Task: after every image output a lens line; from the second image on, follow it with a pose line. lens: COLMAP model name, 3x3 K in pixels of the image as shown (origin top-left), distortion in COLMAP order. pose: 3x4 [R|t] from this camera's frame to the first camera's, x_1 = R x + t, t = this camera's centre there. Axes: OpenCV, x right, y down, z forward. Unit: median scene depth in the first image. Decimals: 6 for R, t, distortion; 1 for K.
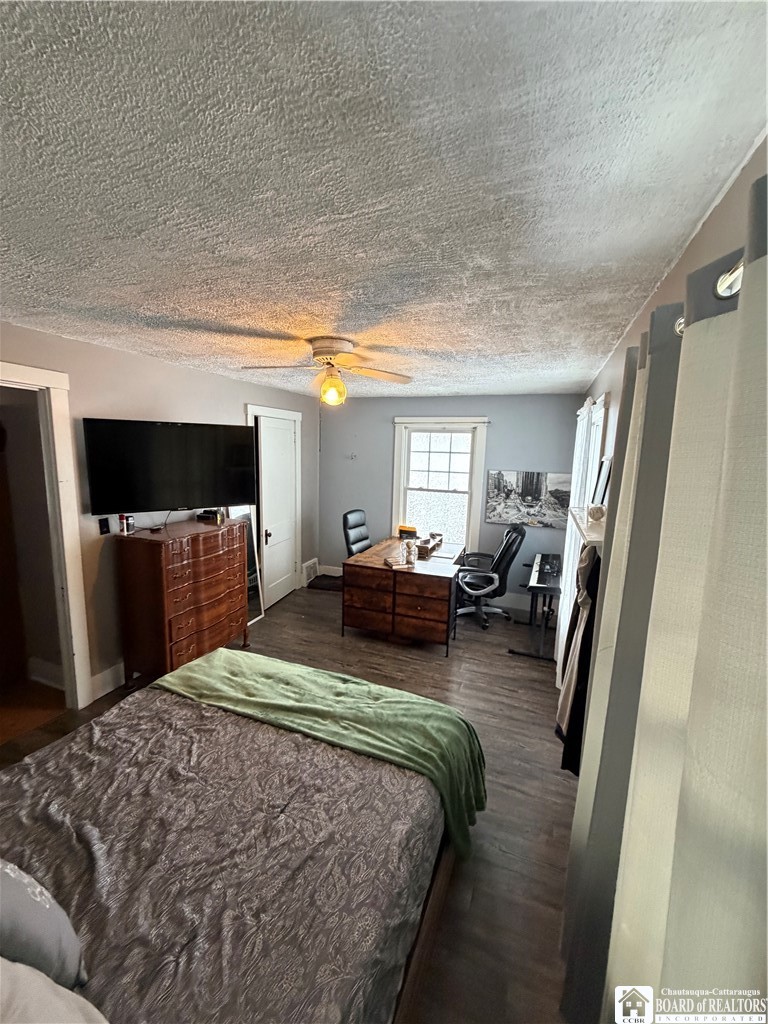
lens RADIAL K [[406.5, 0, 383.6], [0, 406.5, 511.0], [0, 0, 1]] dist [0.000336, -0.000004]
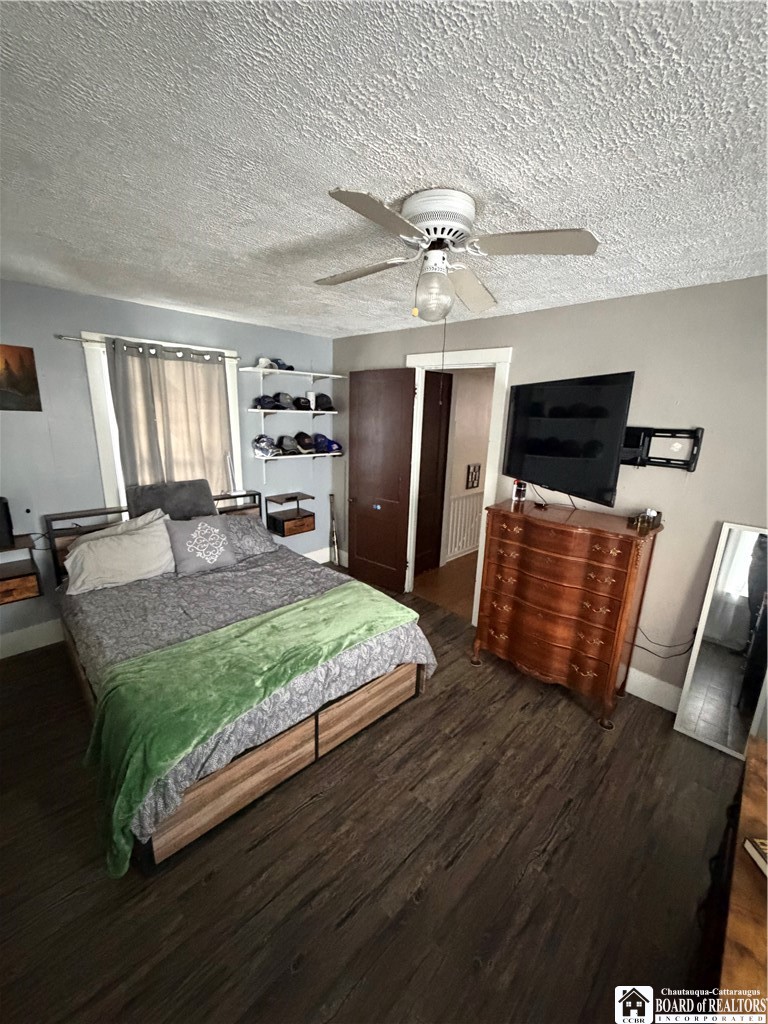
lens RADIAL K [[406.5, 0, 386.0], [0, 406.5, 511.7], [0, 0, 1]] dist [0.000336, -0.000004]
pose [[-0.397860, 0.178360, -0.899942, 0.441859], [-0.179470, 0.946838, 0.266998, -0.136813], [0.899721, 0.267740, -0.344699, 1.120863]]
